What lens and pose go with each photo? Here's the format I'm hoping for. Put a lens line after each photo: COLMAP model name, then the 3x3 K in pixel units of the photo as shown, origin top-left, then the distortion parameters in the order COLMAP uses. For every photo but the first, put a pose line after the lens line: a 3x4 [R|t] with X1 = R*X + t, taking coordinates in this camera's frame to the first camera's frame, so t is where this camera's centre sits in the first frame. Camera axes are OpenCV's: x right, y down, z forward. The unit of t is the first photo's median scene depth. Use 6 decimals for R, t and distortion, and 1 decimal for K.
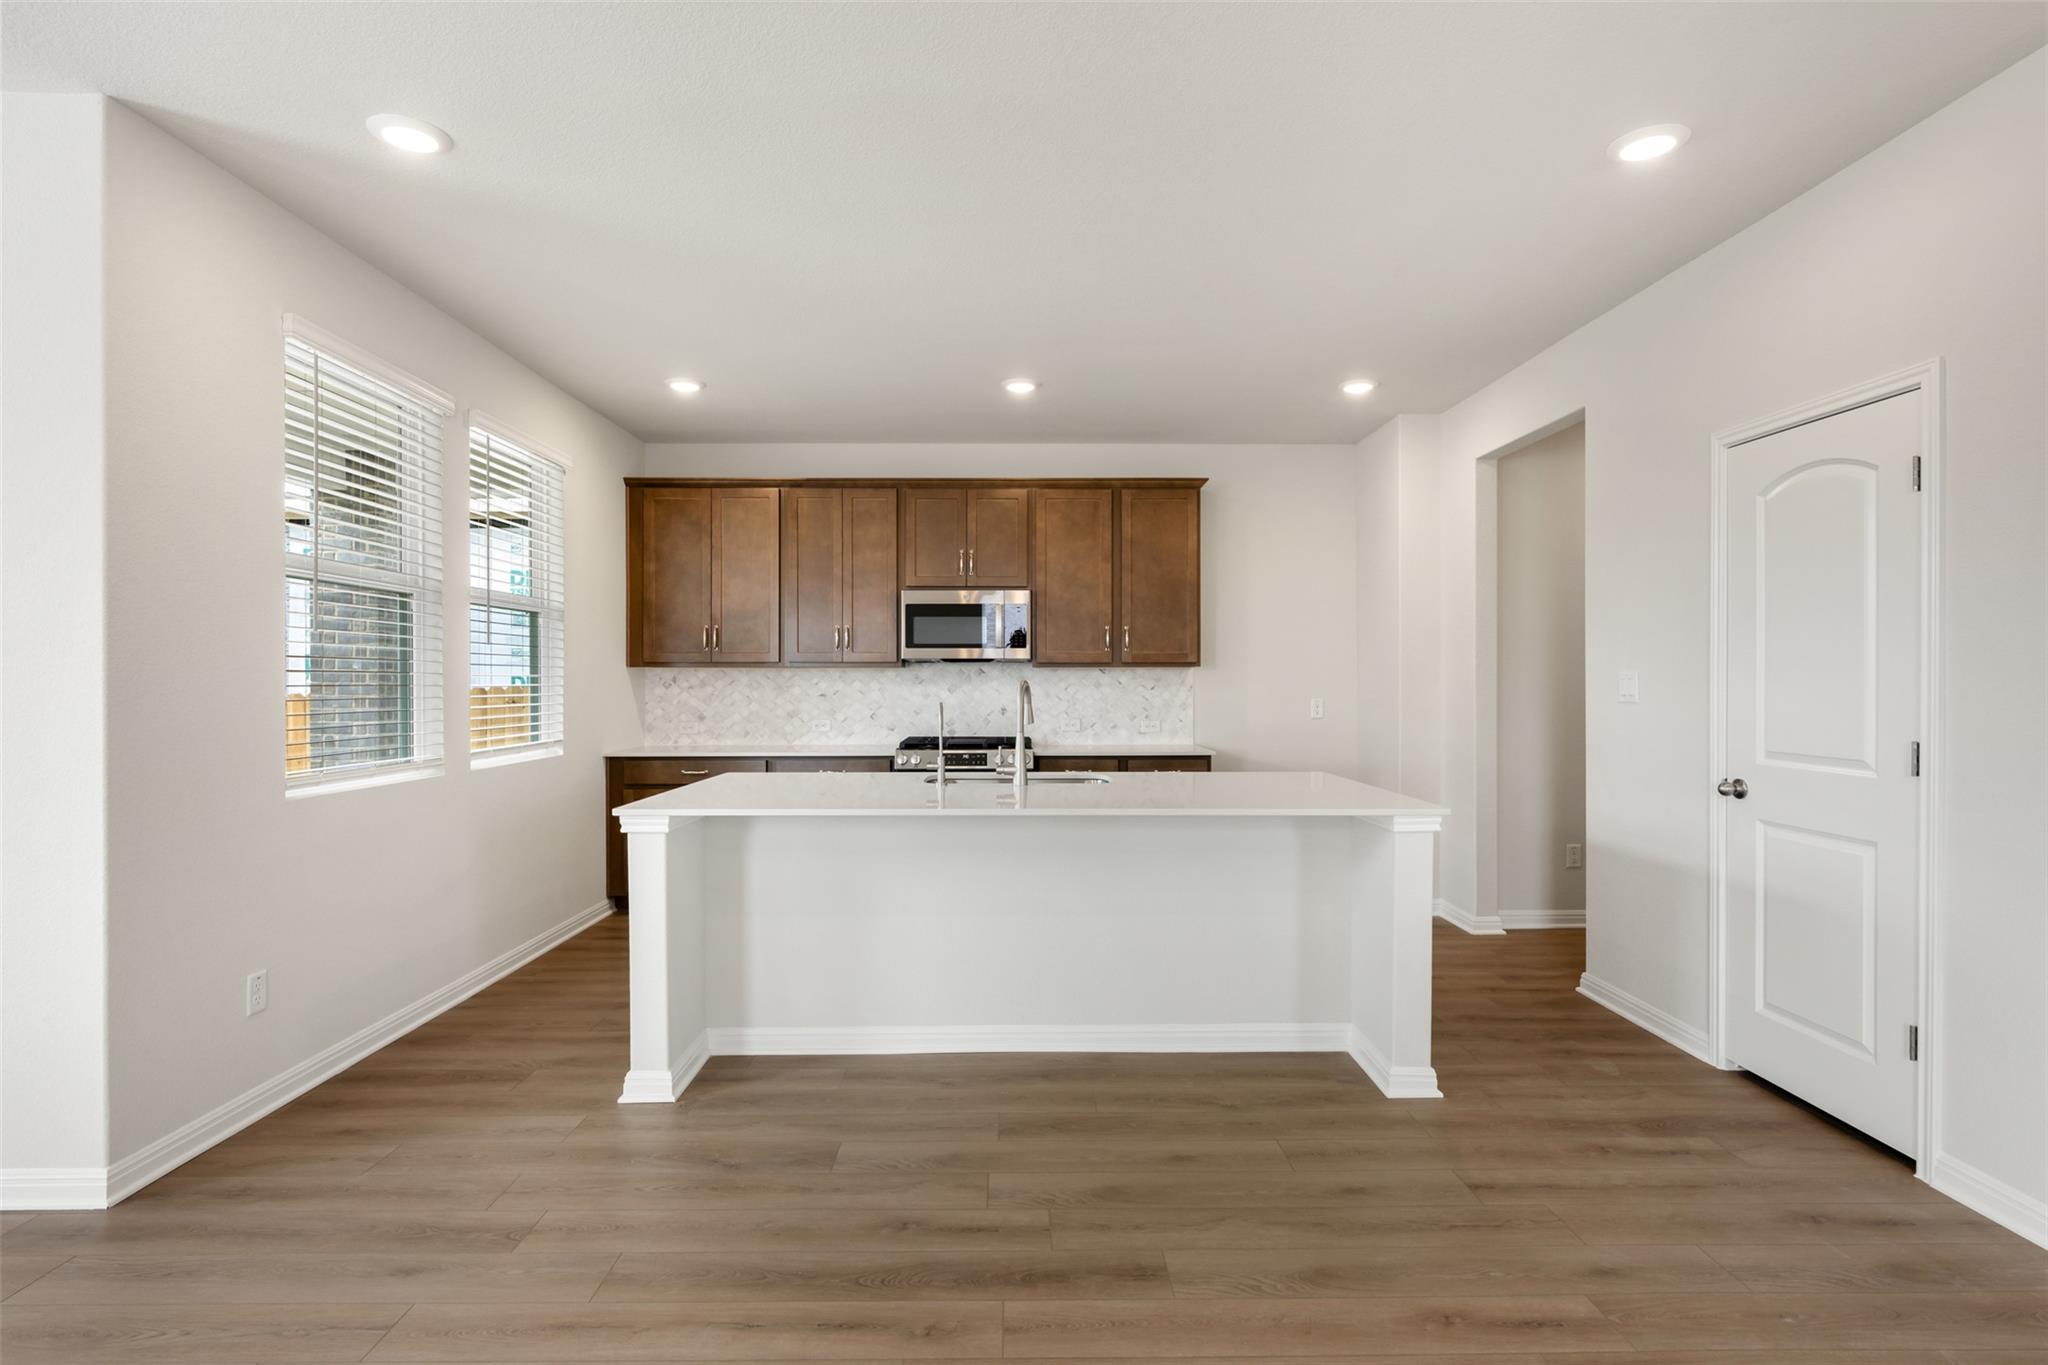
lens RADIAL K [[1010.5, 0, 1024.7], [0, 1010.5, 683.7], [0, 0, 1]] dist [0.000000, 0.000331]
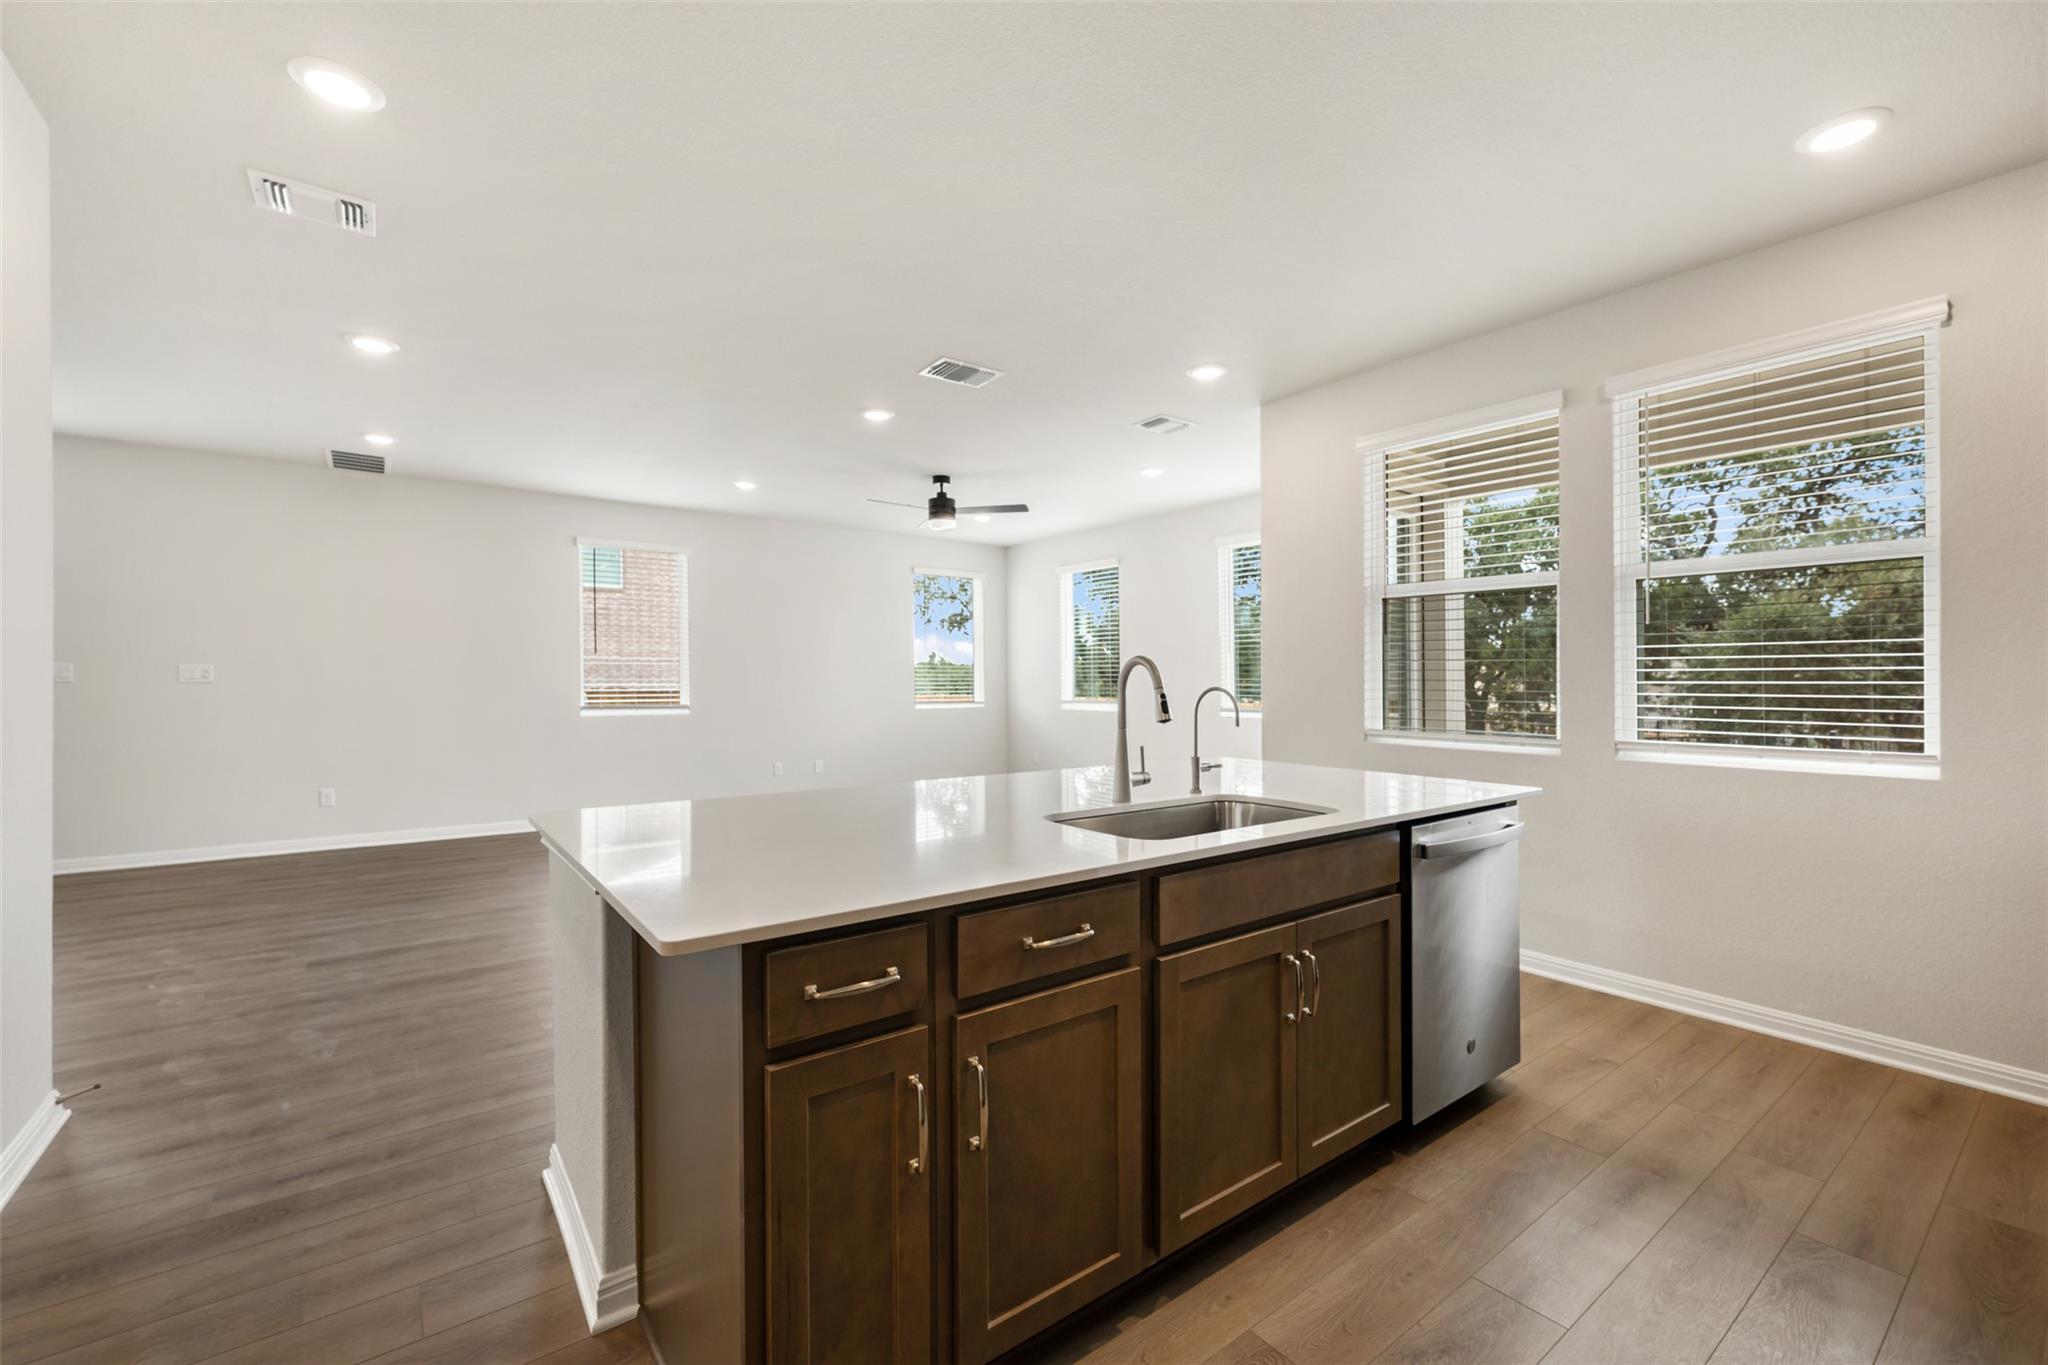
lens RADIAL K [[841.5, 0, 1017.0], [0, 841.5, 685.4], [0, 0, 1]] dist [0.003020, -0.000225]
pose [[-0.808255, 0.002759, -0.588826, 0.266003], [-0.003662, 0.999946, 0.009712, 0.007881], [0.588821, 0.010006, -0.808202, 0.929774]]
